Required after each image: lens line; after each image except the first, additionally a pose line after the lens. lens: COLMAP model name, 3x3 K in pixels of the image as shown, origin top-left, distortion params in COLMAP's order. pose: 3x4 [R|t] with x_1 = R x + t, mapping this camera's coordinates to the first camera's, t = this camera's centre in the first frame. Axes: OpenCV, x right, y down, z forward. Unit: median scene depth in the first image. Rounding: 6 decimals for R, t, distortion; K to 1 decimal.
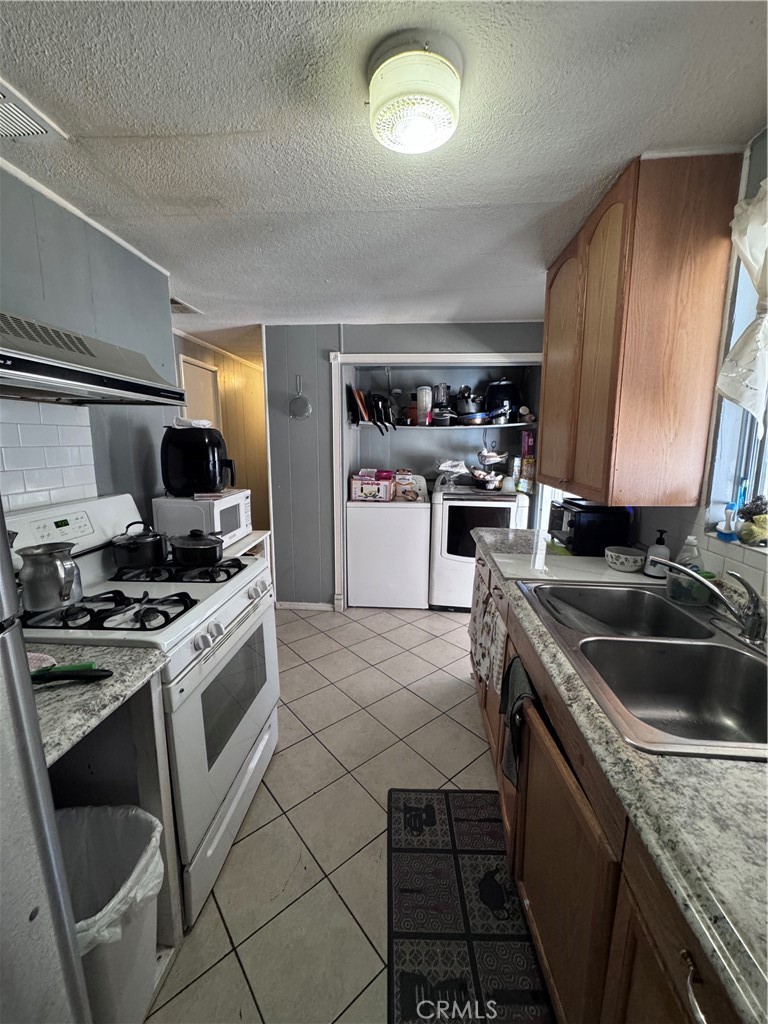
lens RADIAL K [[407.2, 0, 382.7], [0, 407.2, 508.8], [0, 0, 1]] dist [-0.005059, 0.000853]
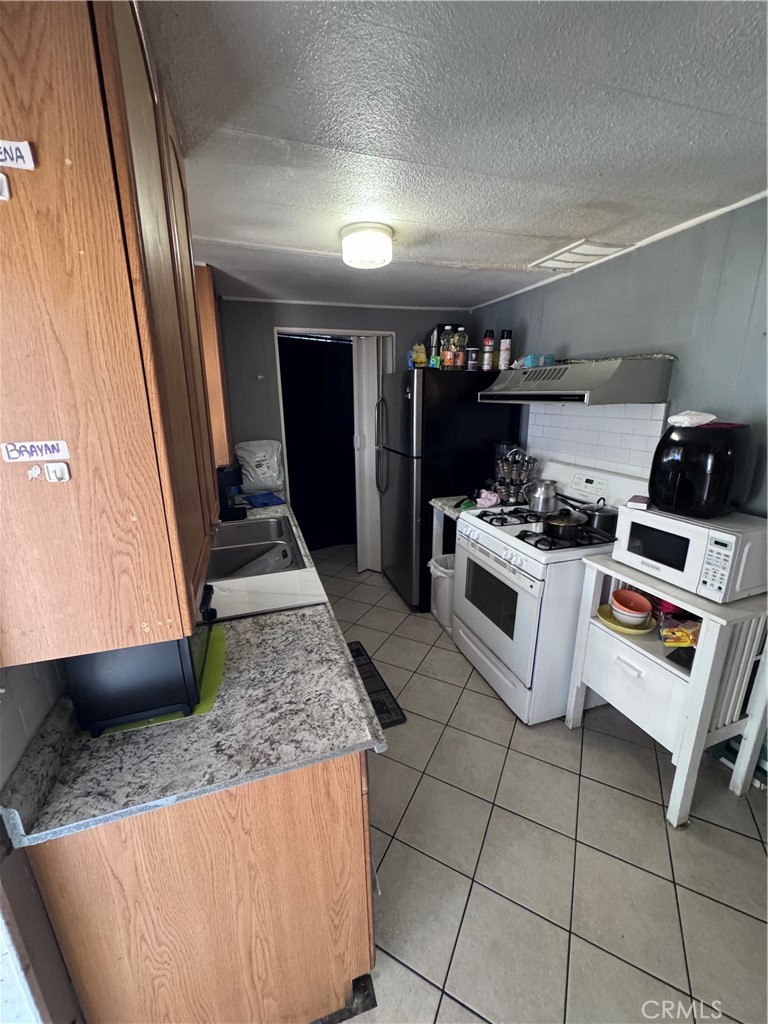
lens RADIAL K [[407.2, 0, 381.4], [0, 407.2, 511.6], [0, 0, 1]] dist [-0.005059, 0.000853]
pose [[-0.922508, 0.111103, -0.369641, 0.530662], [-0.057575, 0.907351, 0.416412, -0.445012], [0.381659, 0.405425, -0.830643, 1.940598]]
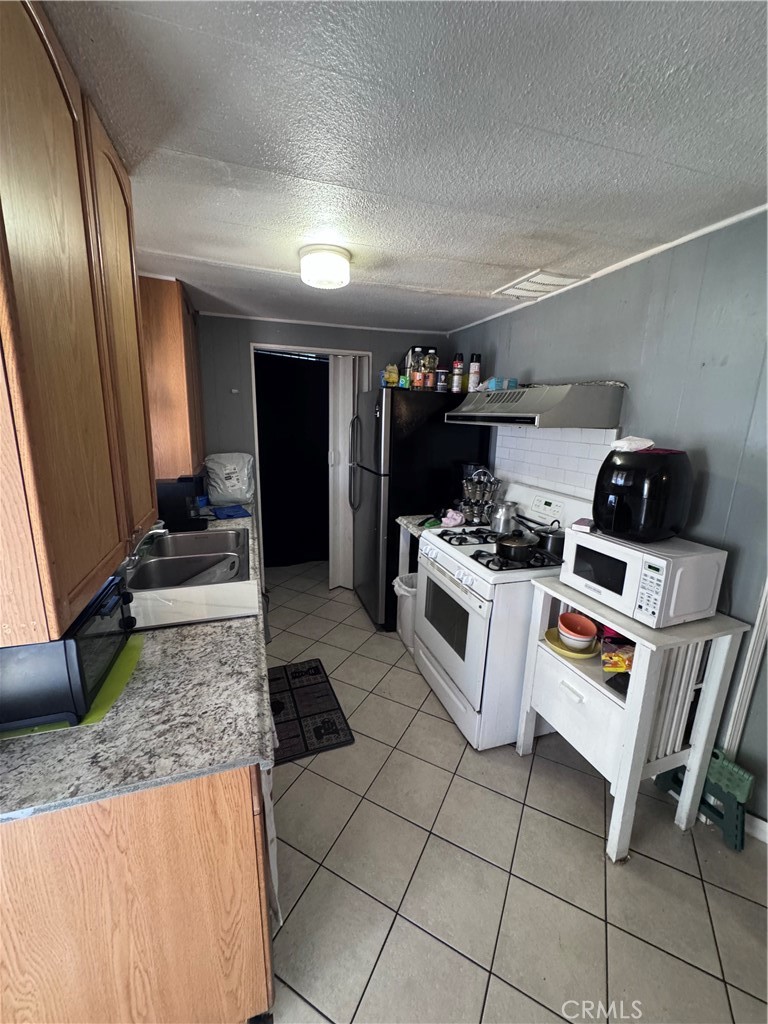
lens RADIAL K [[407.2, 0, 383.9], [0, 407.2, 511.6], [0, 0, 1]] dist [-0.005059, 0.000853]
pose [[-0.921733, 0.062447, -0.382765, 0.396417], [-0.092042, 0.923530, 0.372318, -0.444488], [0.376745, 0.378408, -0.845500, 1.999269]]
